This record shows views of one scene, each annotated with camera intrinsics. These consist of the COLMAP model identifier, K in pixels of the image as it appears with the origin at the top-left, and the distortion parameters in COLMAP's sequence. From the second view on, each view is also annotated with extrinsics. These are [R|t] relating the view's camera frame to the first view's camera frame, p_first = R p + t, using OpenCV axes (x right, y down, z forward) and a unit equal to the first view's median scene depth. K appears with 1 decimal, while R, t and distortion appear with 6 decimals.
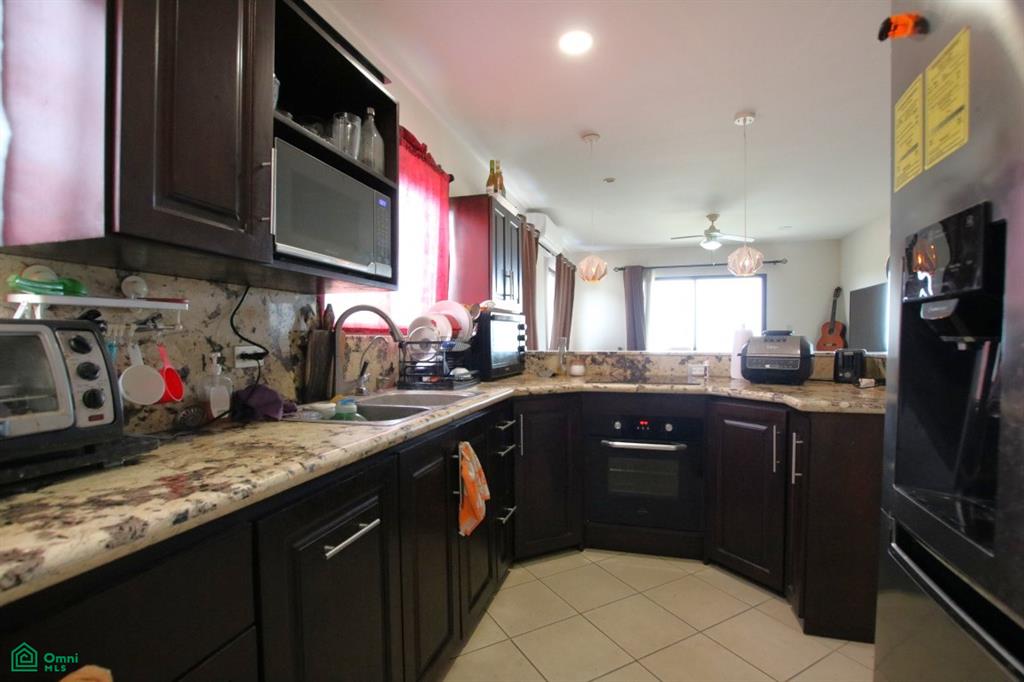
lens RADIAL K [[482.2, 0, 515.7], [0, 482.2, 350.6], [0, 0, 1]] dist [-0.027966, 0.000035]
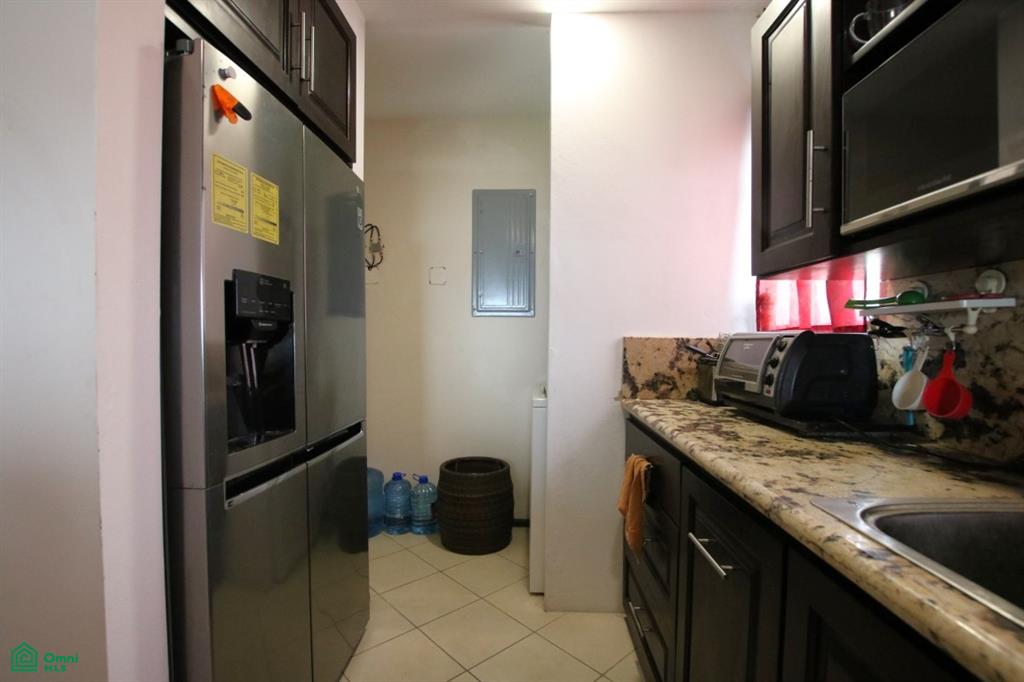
lens RADIAL K [[482.2, 0, 515.7], [0, 482.2, 350.6], [0, 0, 1]] dist [-0.027966, 0.000035]
pose [[-0.970790, 0.003783, -0.239900, 0.100421], [-0.007840, 0.998842, 0.047475, -0.020748], [0.239802, 0.047970, -0.969636, 0.726158]]
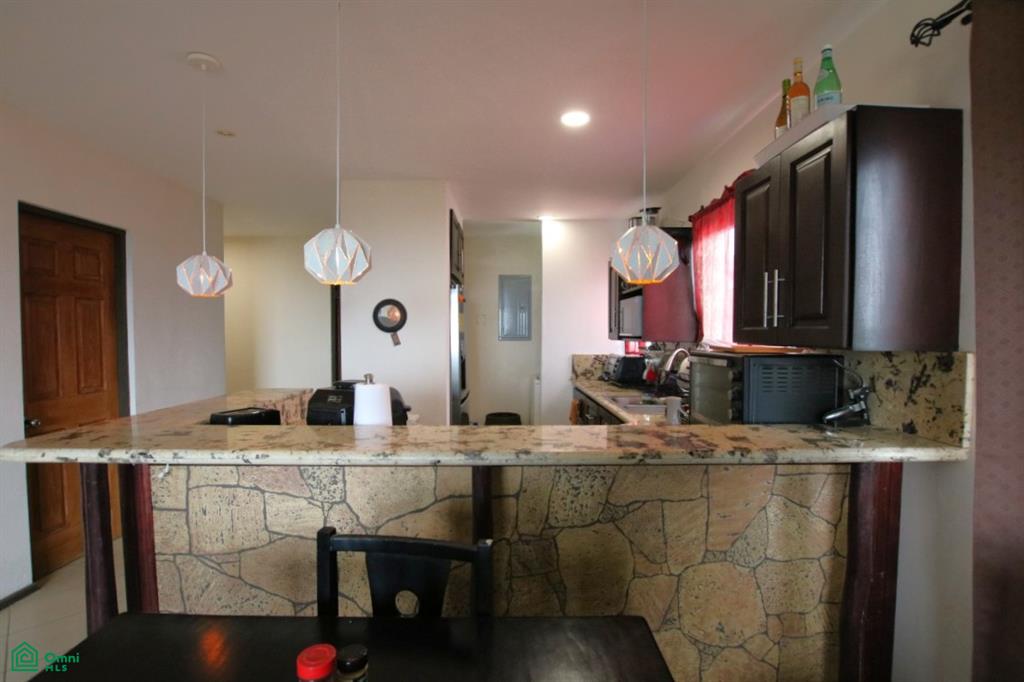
lens RADIAL K [[482.2, 0, 515.7], [0, 482.2, 350.6], [0, 0, 1]] dist [-0.027966, 0.000035]
pose [[-0.956392, 0.015525, -0.291672, 0.488217], [-0.003115, 0.997987, 0.063335, -0.135681], [0.292068, 0.061482, -0.954419, 1.703145]]
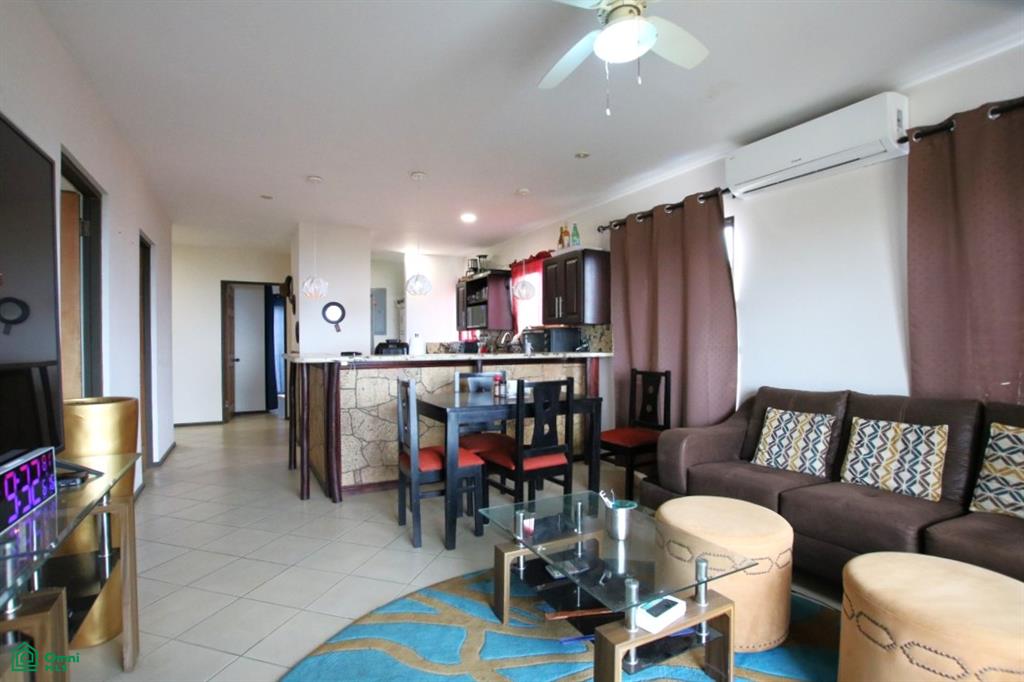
lens RADIAL K [[482.2, 0, 515.7], [0, 482.2, 350.6], [0, 0, 1]] dist [-0.027966, 0.000035]
pose [[-0.703215, 0.019077, -0.710721, 1.351073], [-0.011377, 0.999210, 0.038078, -0.071471], [0.710886, 0.034863, -0.702443, 2.330546]]
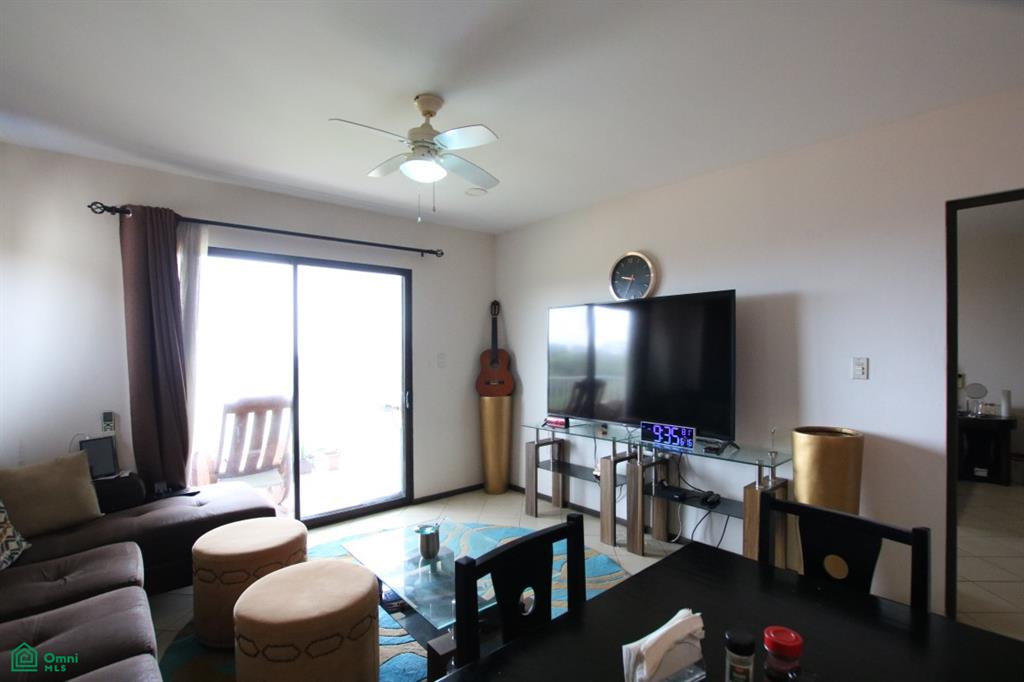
lens RADIAL K [[482.2, 0, 515.7], [0, 482.2, 350.6], [0, 0, 1]] dist [-0.027966, 0.000035]
pose [[0.542246, -0.003518, 0.840212, 0.208629], [0.028708, 0.999485, -0.014343, -0.116241], [-0.839729, 0.031898, 0.542068, 1.430381]]
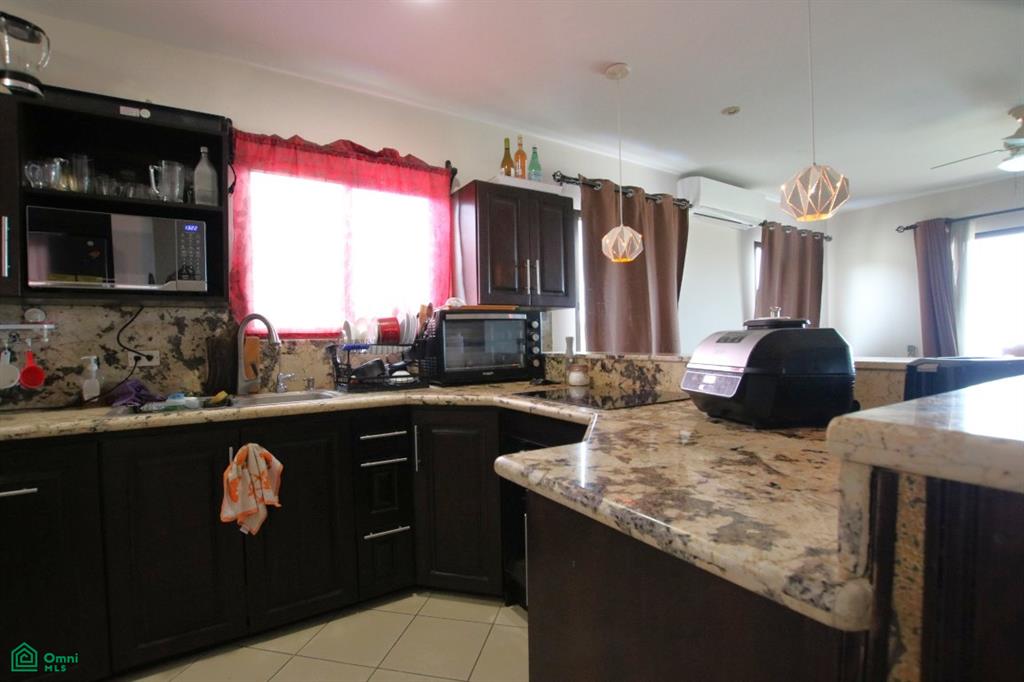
lens RADIAL K [[476.4, 0, 510.9], [0, 476.4, 350.8], [0, 0, 1]] dist [-0.030915, 0.000610]
pose [[0.743481, 0.005291, -0.668736, 0.648550], [-0.000011, 0.999969, 0.007900, -0.011674], [0.668757, -0.005866, 0.743458, 0.411870]]
